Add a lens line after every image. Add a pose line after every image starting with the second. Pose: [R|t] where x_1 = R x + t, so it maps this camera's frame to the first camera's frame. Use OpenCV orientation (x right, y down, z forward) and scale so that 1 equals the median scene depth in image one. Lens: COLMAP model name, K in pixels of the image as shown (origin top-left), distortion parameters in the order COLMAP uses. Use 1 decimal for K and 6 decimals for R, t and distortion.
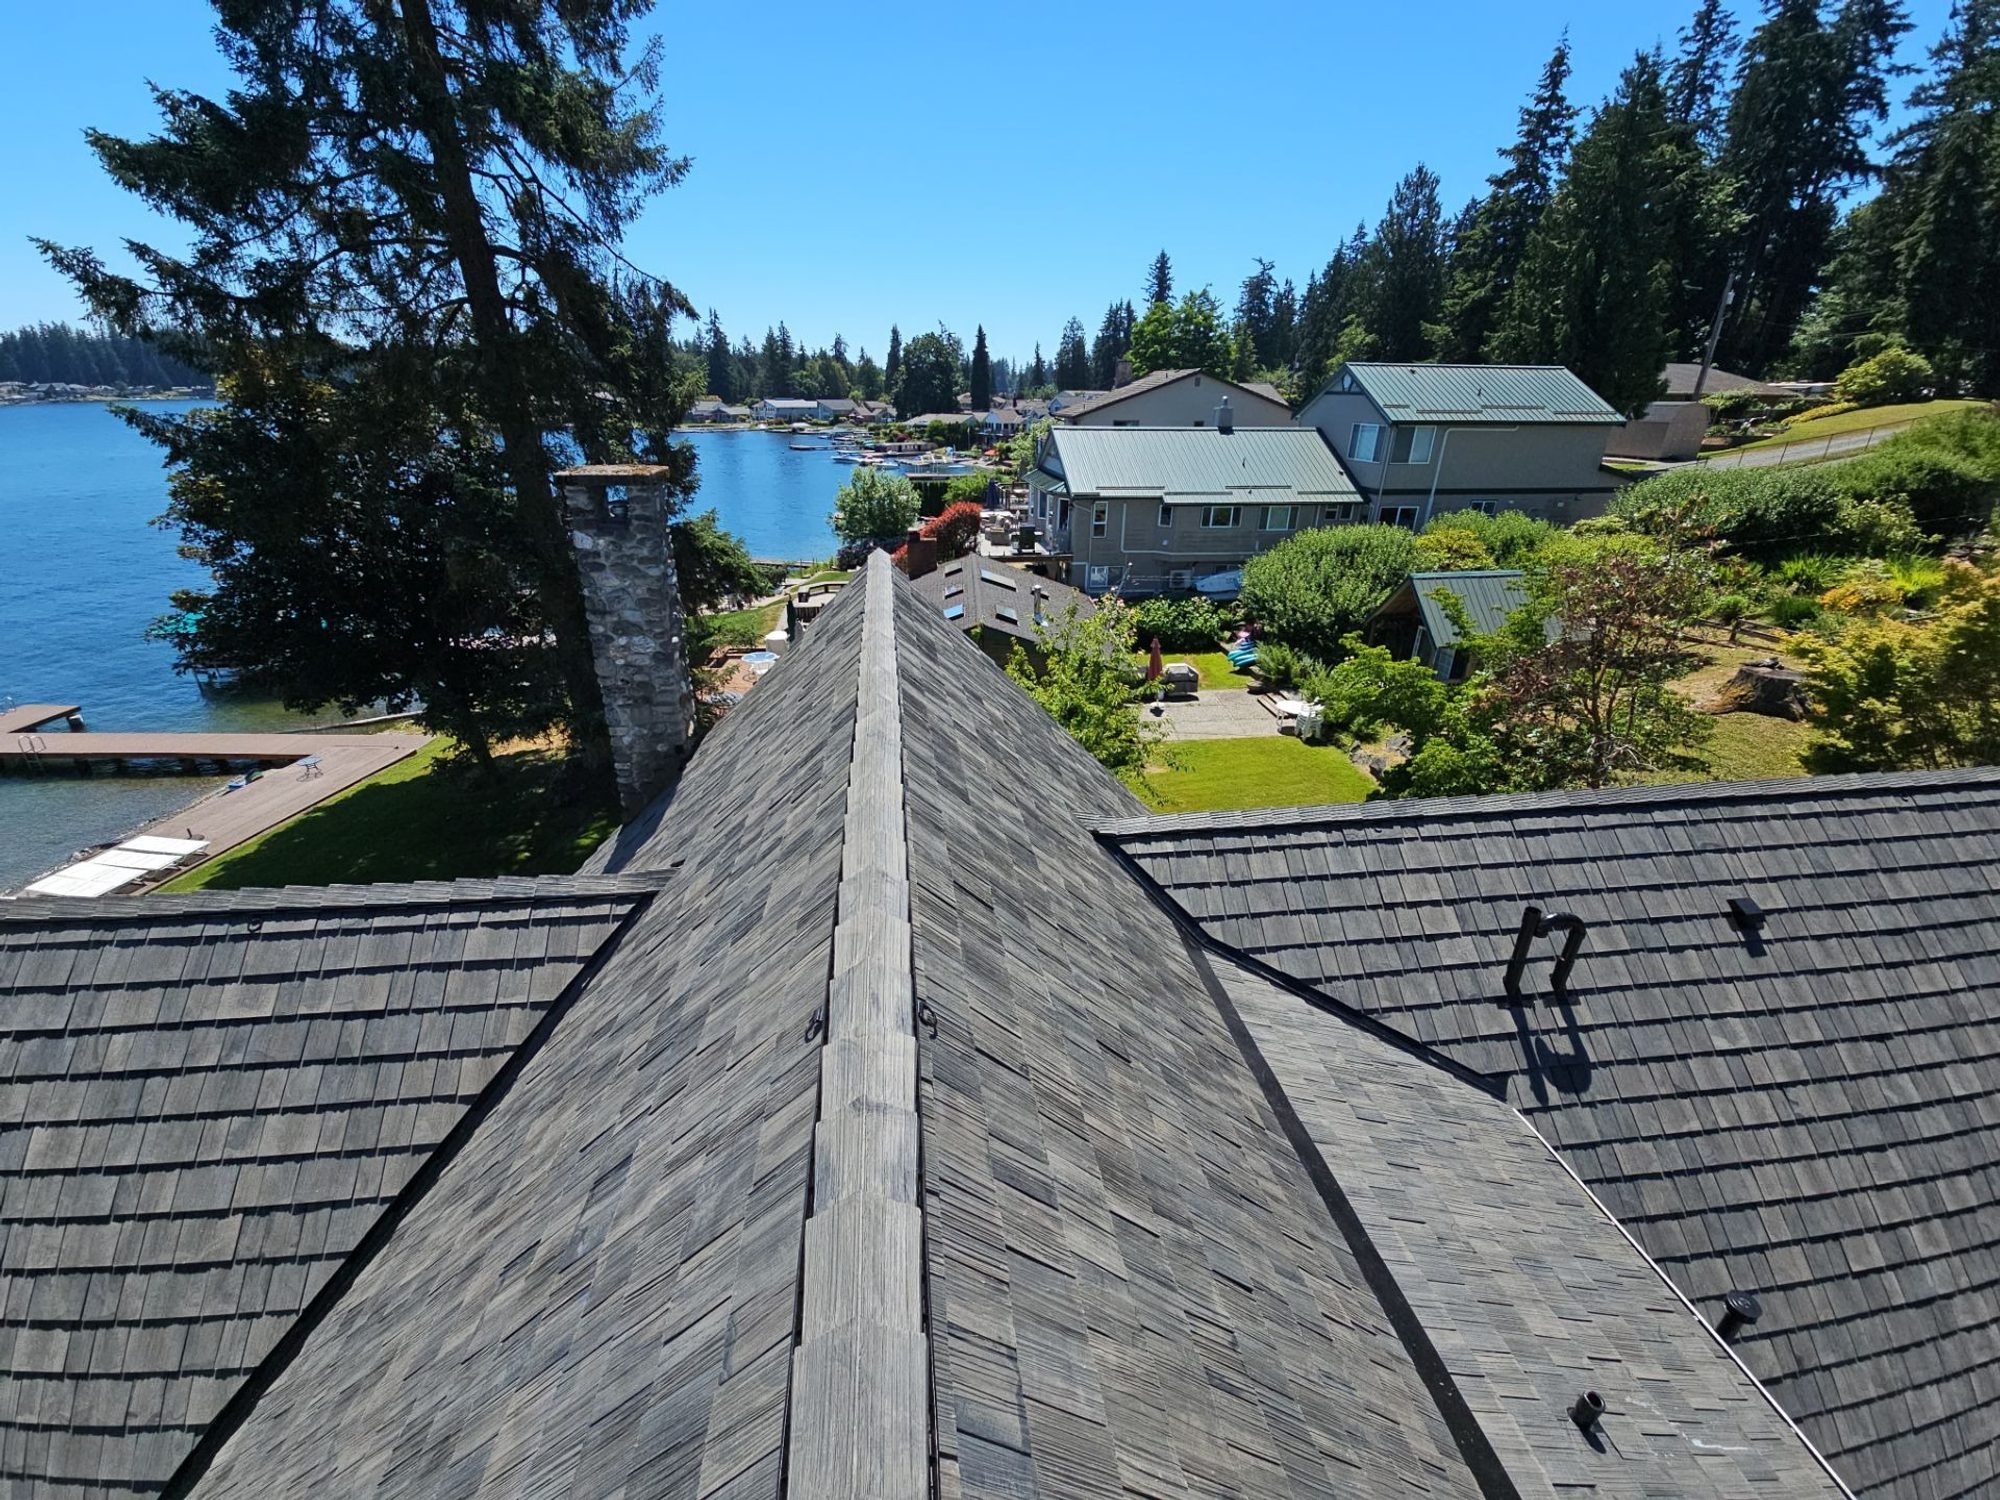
lens RADIAL K [[836.0, 0, 1000.0], [0, 836.0, 750.0], [0, 0, 1]] dist [0.030927, -0.022092]
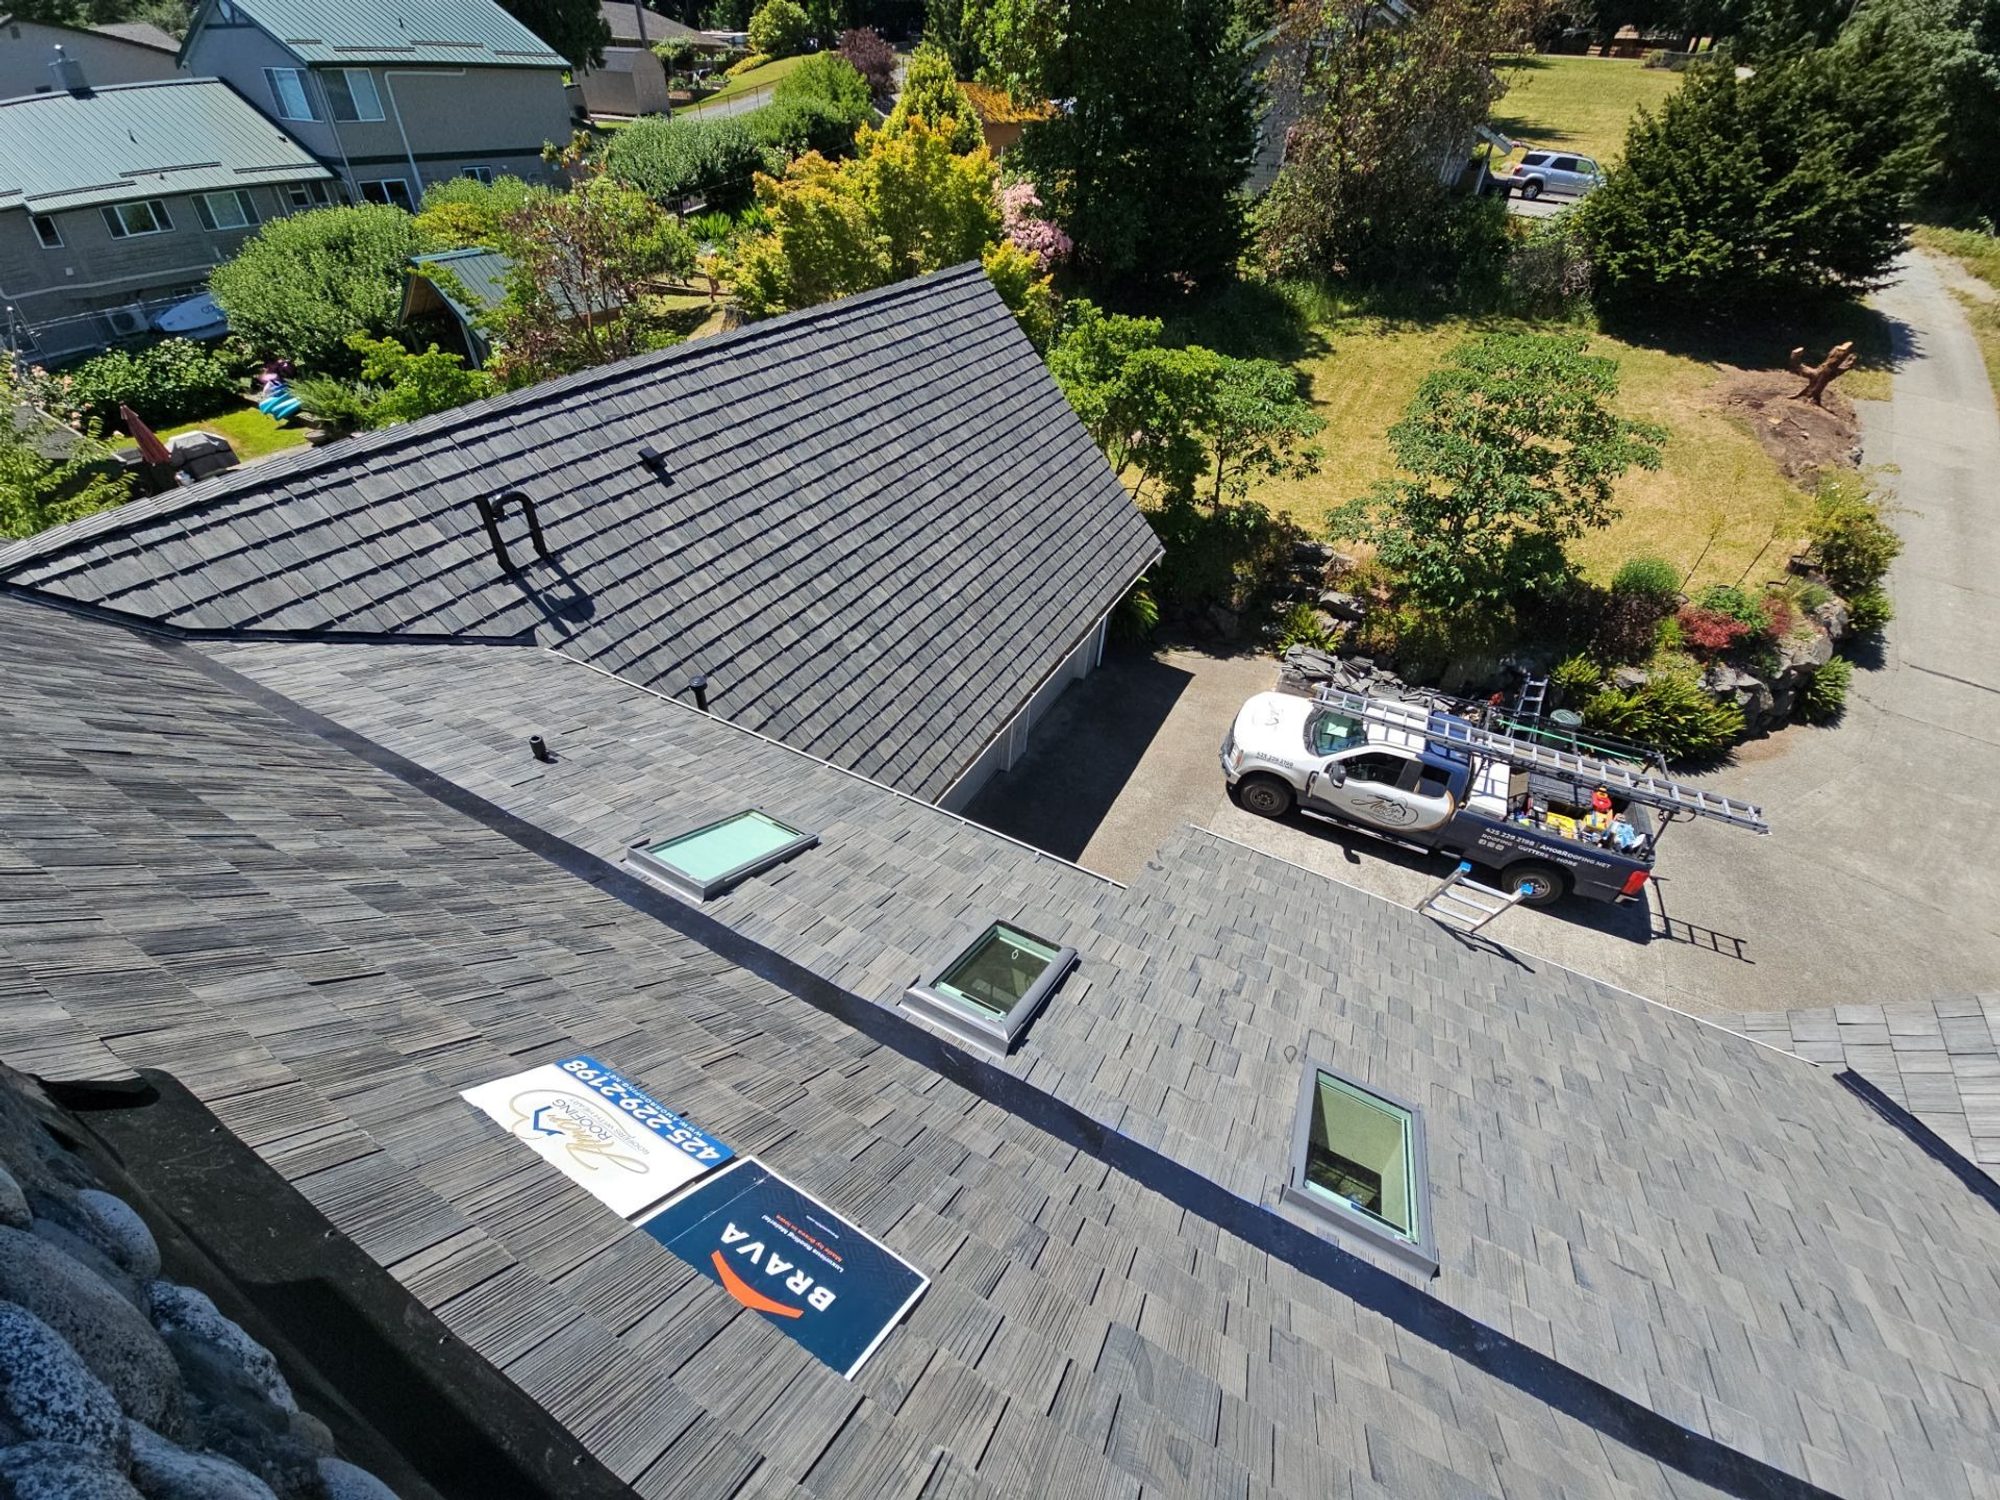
lens RADIAL K [[809.6, 0, 1000.0], [0, 809.6, 750.0], [0, 0, 1]] dist [0.002114, -0.009101]
pose [[0.564756, -0.515041, 0.644813, 0.101724], [0.275756, 0.854210, 0.440776, 0.181888], [-0.777823, -0.071120, 0.624446, -0.330973]]
